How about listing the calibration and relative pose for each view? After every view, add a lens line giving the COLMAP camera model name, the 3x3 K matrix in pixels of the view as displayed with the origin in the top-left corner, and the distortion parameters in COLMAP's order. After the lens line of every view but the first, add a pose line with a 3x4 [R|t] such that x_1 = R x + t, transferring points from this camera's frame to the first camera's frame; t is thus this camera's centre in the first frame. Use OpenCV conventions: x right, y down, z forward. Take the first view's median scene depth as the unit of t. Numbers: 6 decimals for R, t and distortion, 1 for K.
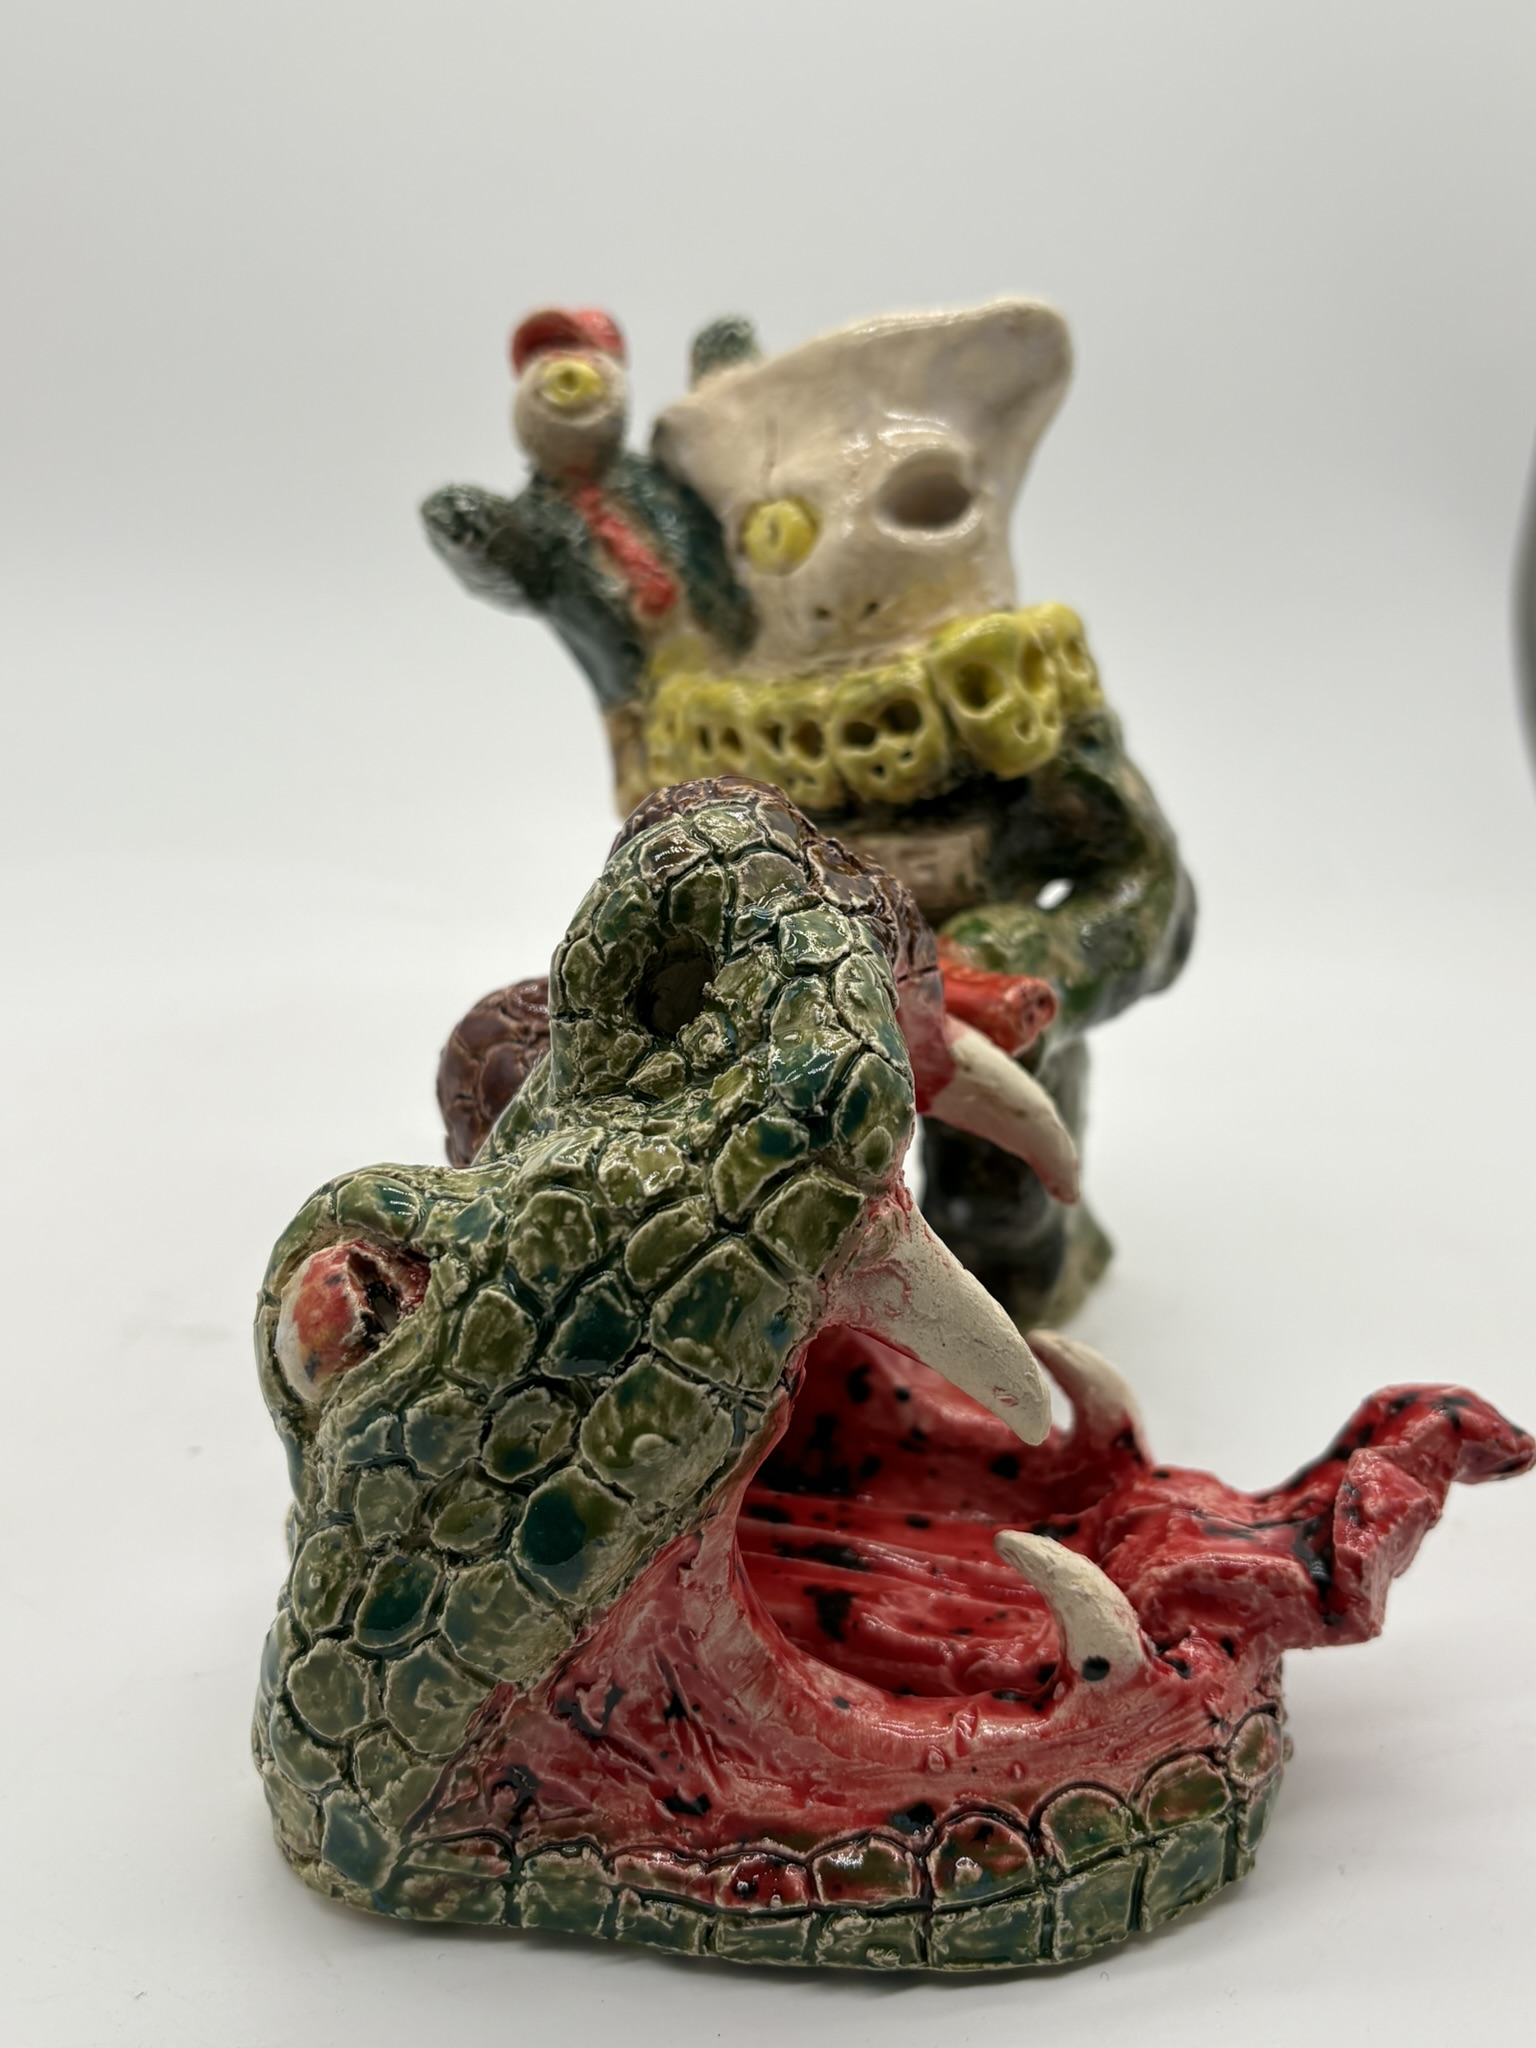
lens RADIAL K [[1873.8, 0, 833.1], [0, 1873.8, 962.3], [0, 0, 1]] dist [0.001012, -0.290396]
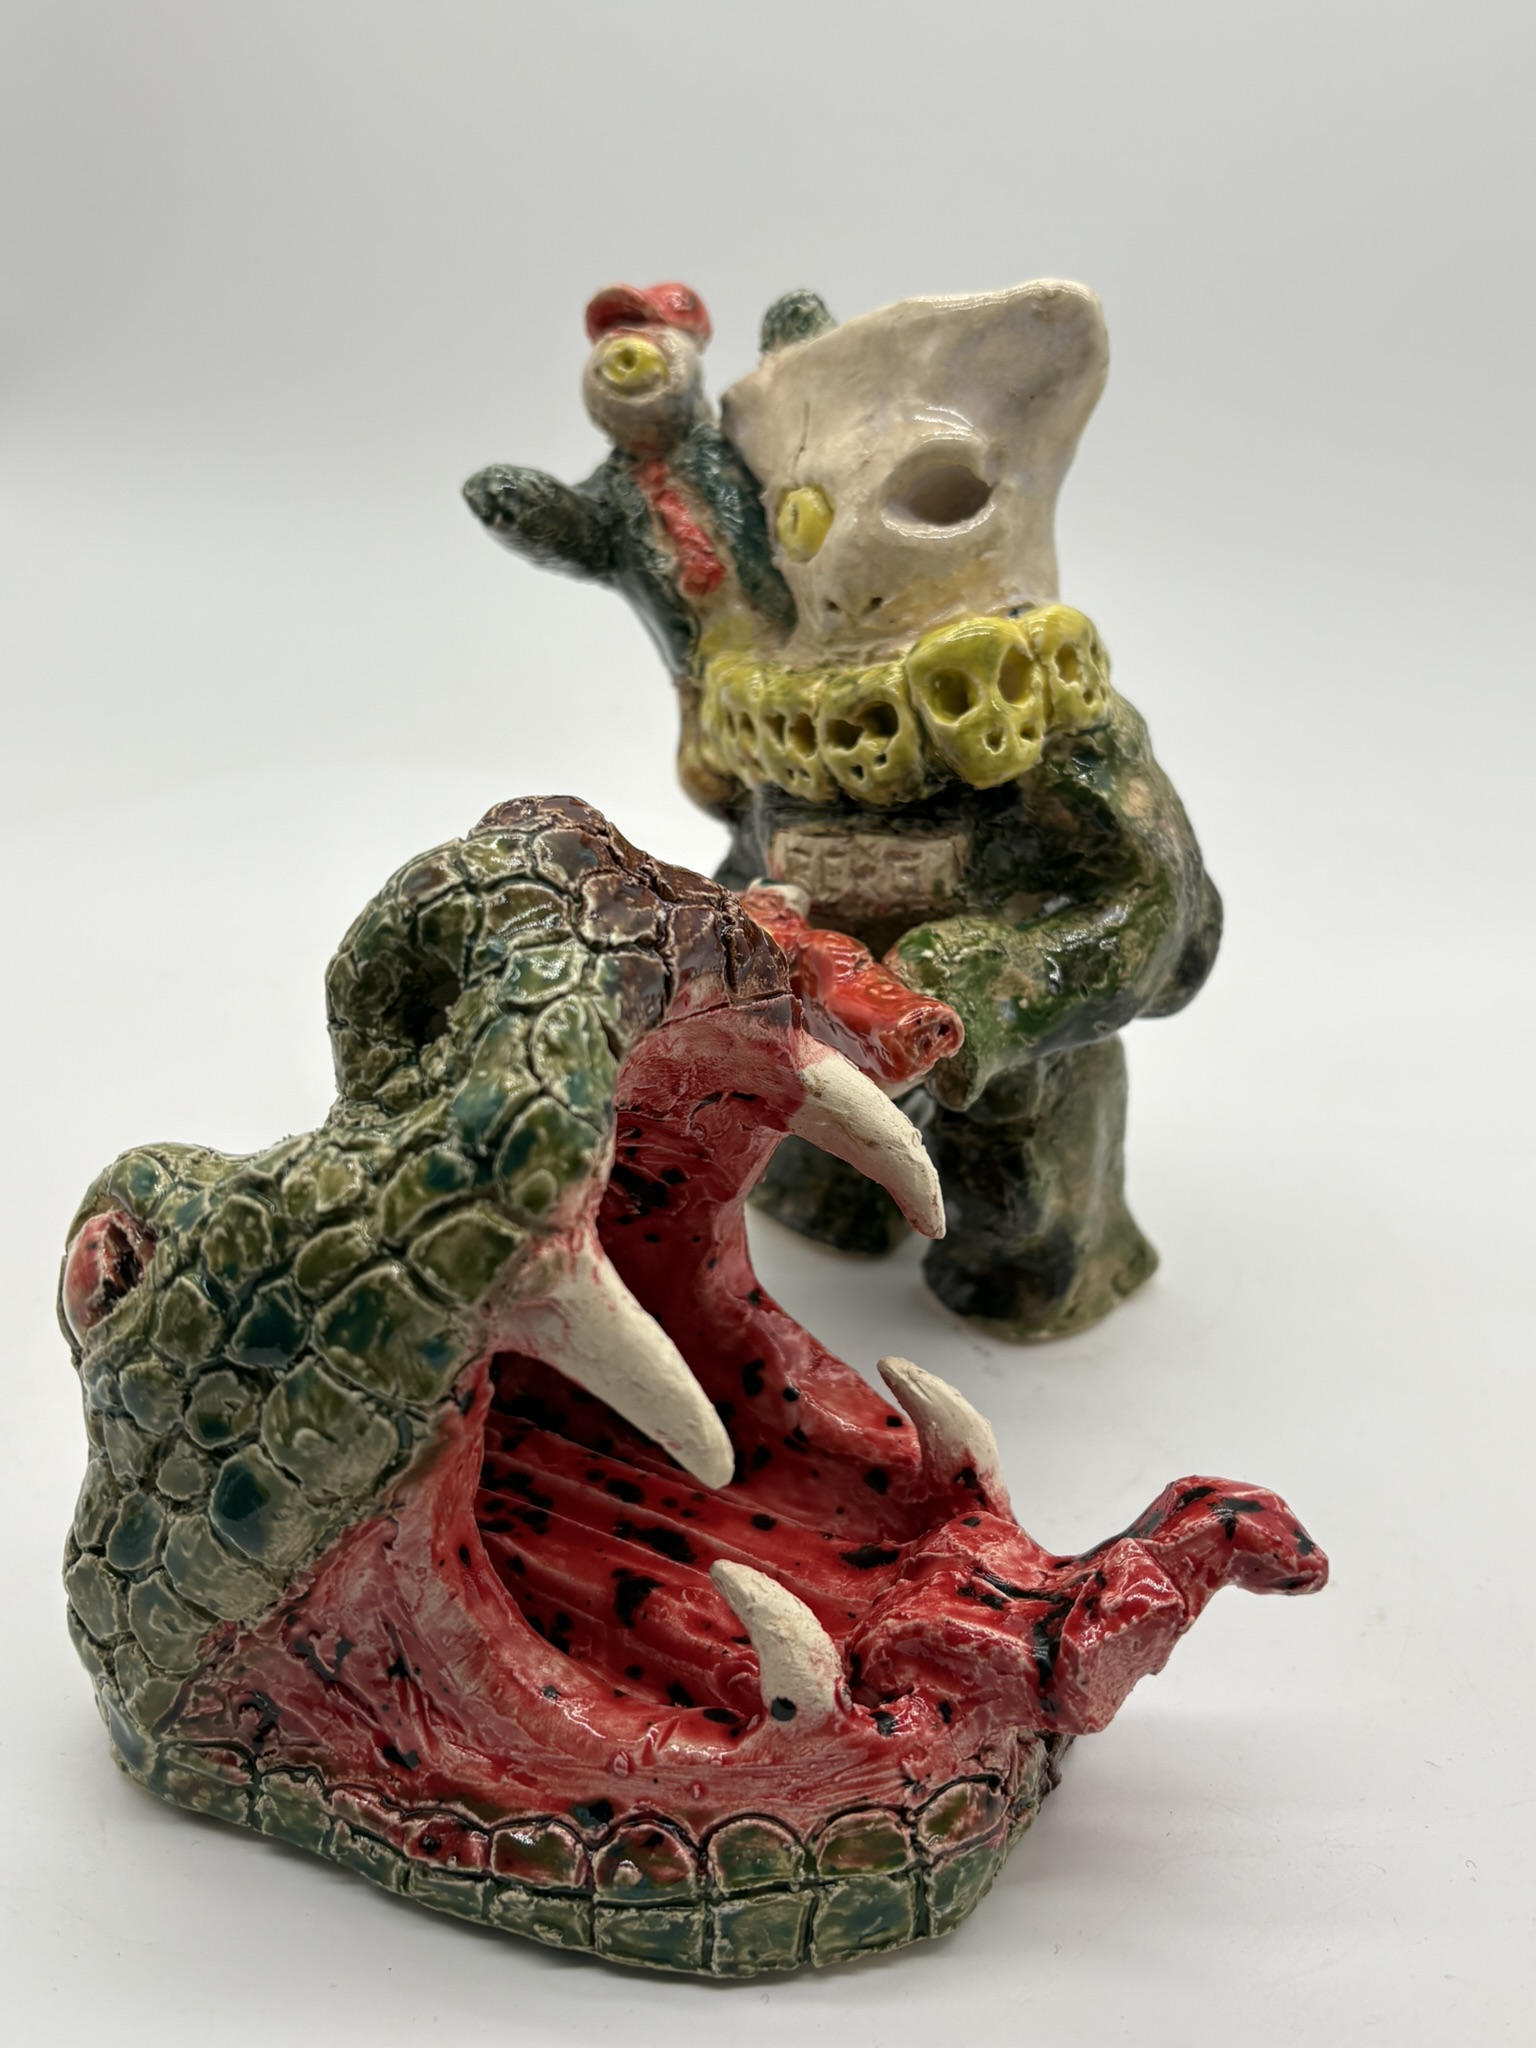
lens RADIAL K [[1833.2, 0, 692.8], [0, 1833.2, 1024.7], [0, 0, 1]] dist [0.006294, -0.339465]
pose [[0.960056, 0.098712, -0.261818, 0.322209], [-0.076347, 0.992614, 0.094282, -0.083599], [0.269191, -0.070527, 0.960501, 0.055831]]
